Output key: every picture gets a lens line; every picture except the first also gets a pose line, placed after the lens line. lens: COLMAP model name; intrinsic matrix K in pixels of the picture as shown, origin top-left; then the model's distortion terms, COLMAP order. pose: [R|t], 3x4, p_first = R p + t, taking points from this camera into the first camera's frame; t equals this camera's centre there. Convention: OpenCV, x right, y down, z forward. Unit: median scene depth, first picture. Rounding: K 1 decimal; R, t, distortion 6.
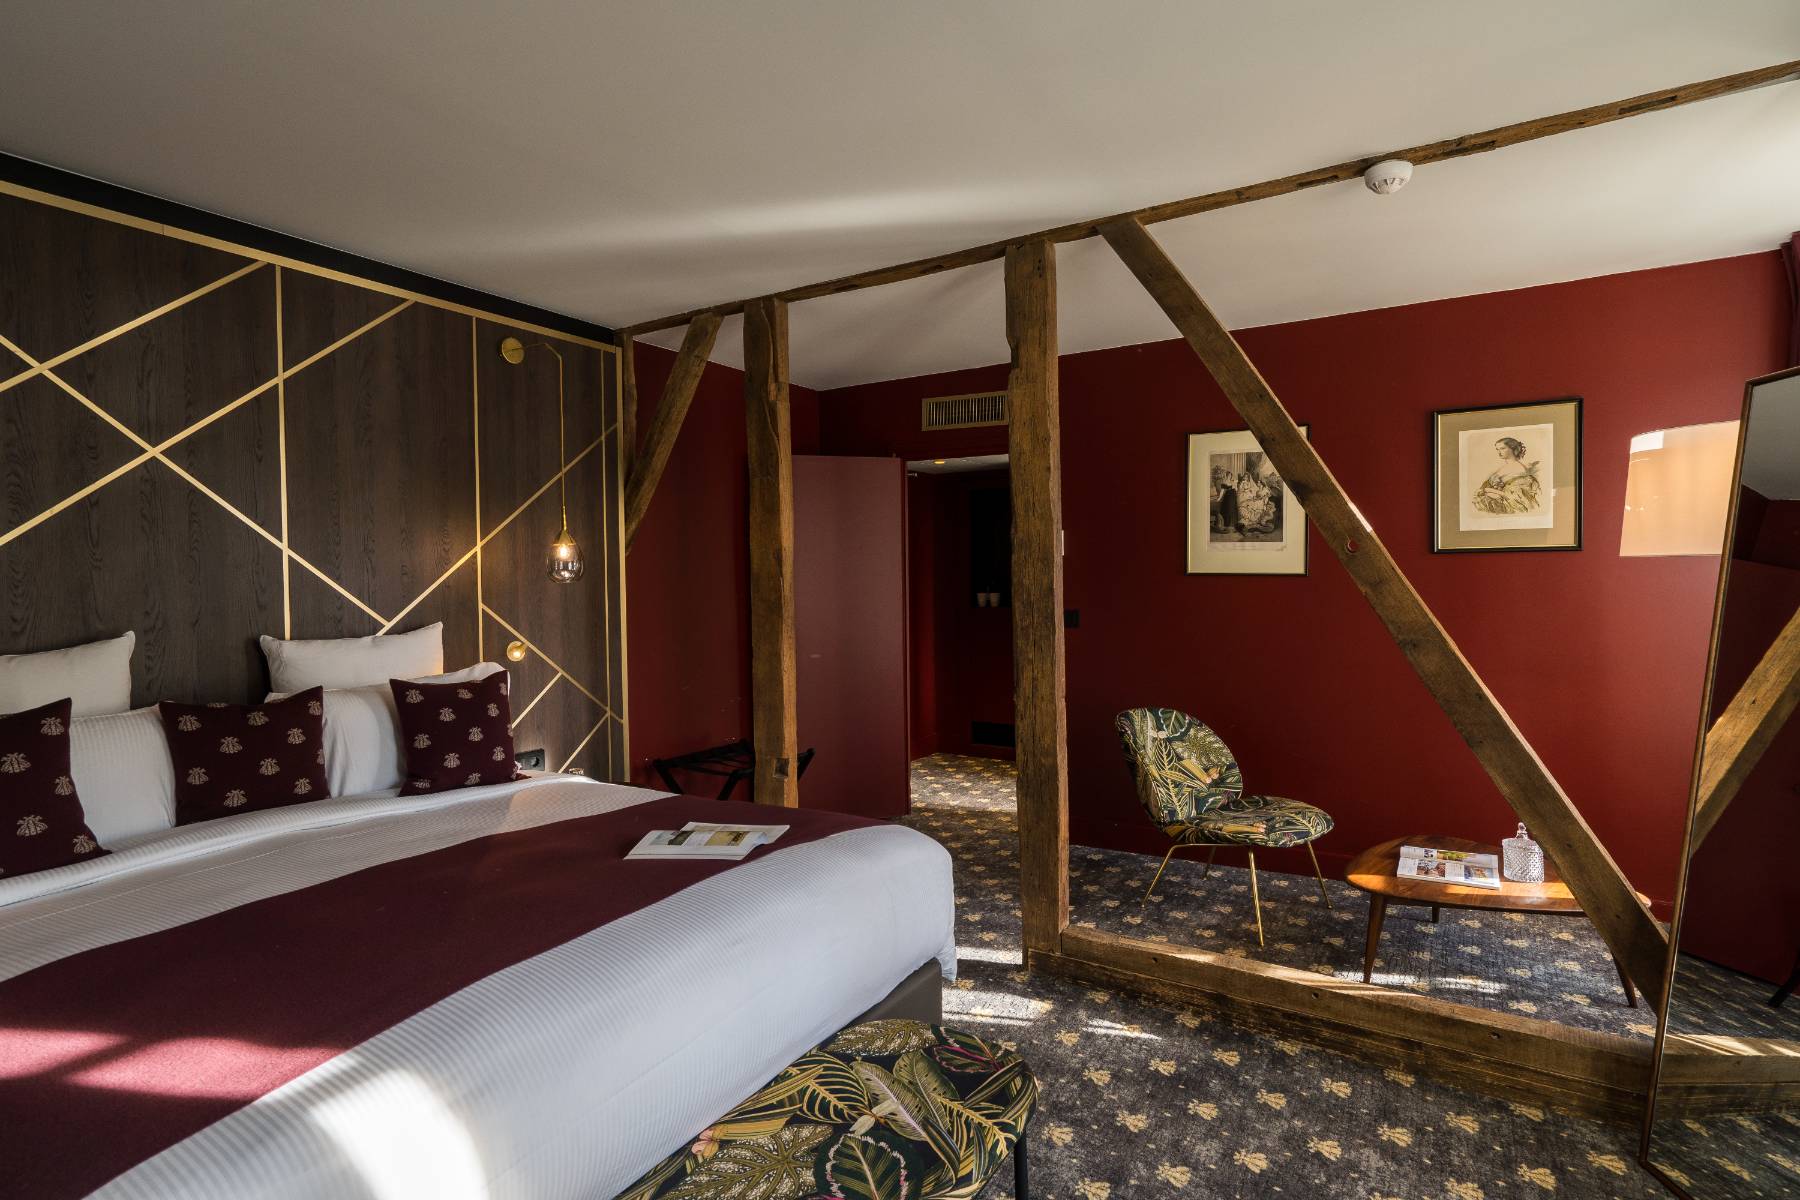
lens RADIAL K [[898.1, 0, 897.4], [0, 898.1, 594.7], [0, 0, 1]] dist [0.001005, 0.000920]
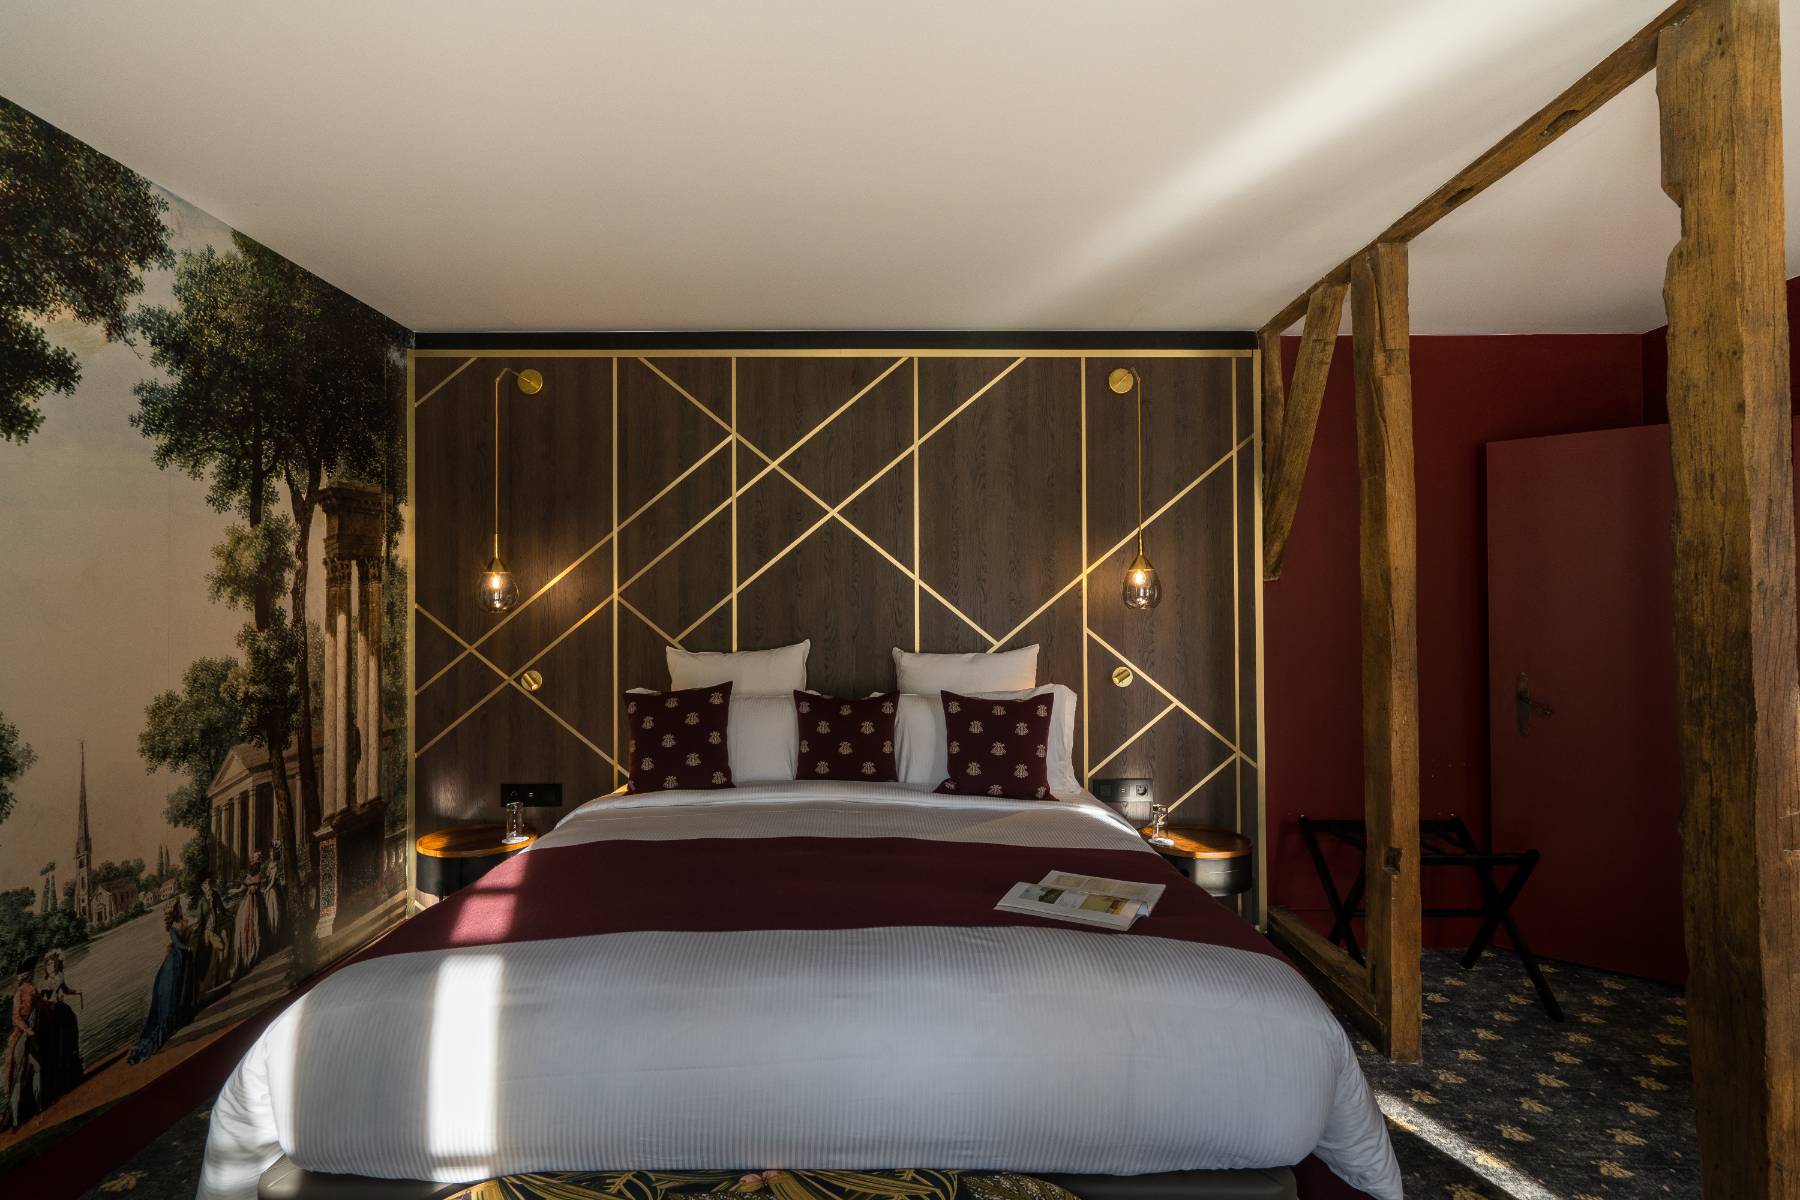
lens RADIAL K [[898.1, 0, 897.4], [0, 898.1, 594.7], [0, 0, 1]] dist [0.001005, 0.000920]
pose [[0.525475, -0.000774, -0.850808, 0.351826], [-0.022589, 0.999634, -0.014861, -0.010144], [0.850509, 0.027028, 0.525266, 0.296066]]
